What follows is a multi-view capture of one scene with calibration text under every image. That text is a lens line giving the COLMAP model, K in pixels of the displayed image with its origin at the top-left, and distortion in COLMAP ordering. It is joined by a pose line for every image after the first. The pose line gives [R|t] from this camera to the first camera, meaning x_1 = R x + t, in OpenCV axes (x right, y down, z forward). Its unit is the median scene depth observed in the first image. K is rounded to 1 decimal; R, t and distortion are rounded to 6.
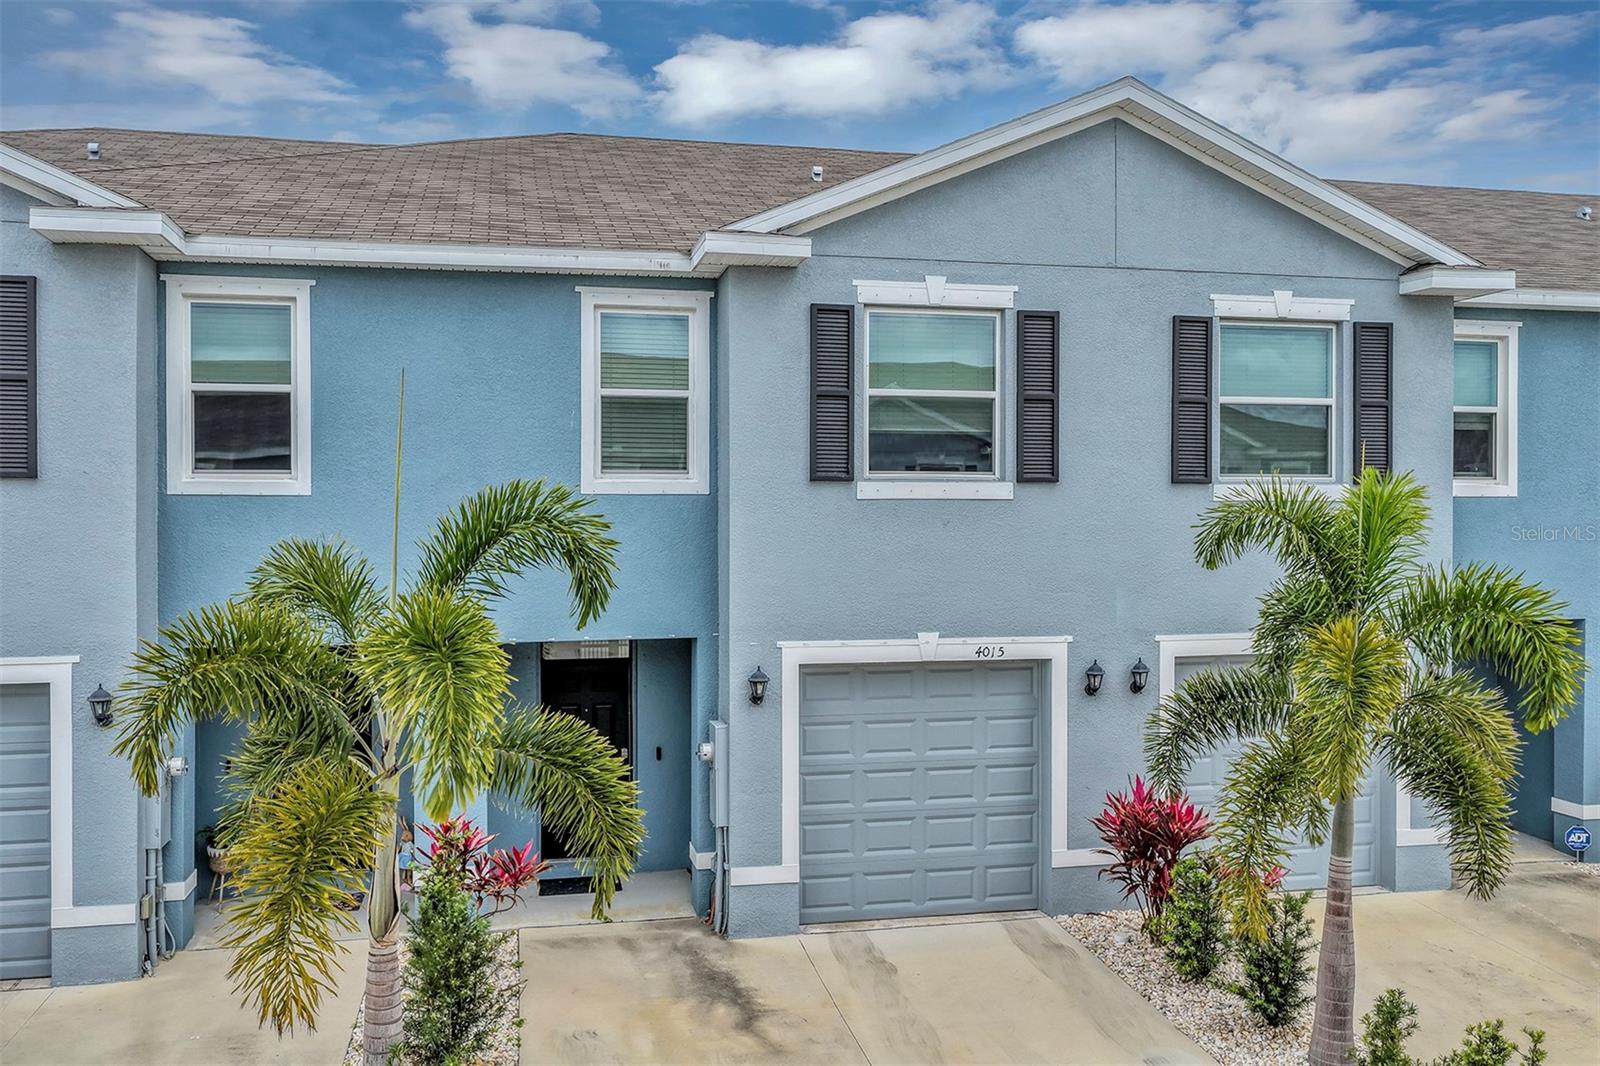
lens RADIAL K [[1312.5, 0, 843.1], [0, 1312.5, 525.3], [0, 0, 1]] dist [-0.025888, 0.021481]
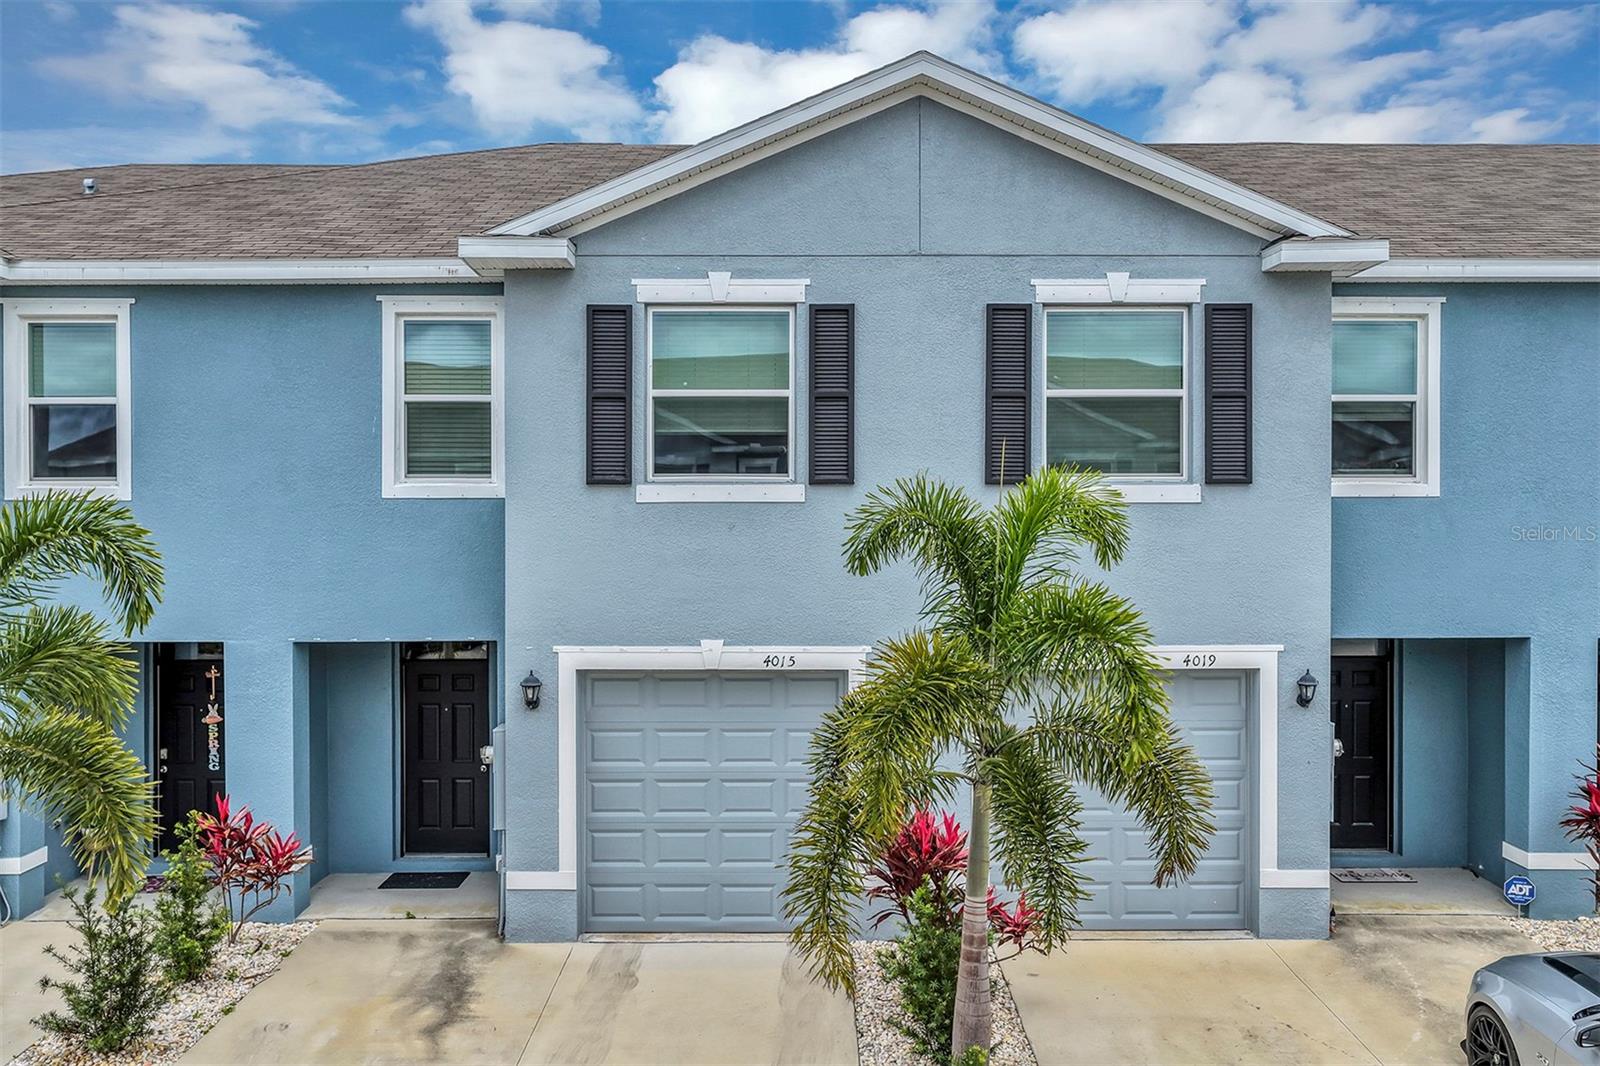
lens RADIAL K [[1312.5, 0, 800.9], [0, 1312.5, 528.4], [0, 0, 1]] dist [-0.025888, 0.021481]
pose [[0.979416, 0.000795, -0.201849, 0.319329], [-0.000519, 0.999999, 0.001421, -0.001944], [0.201850, -0.001287, 0.979416, 0.062822]]
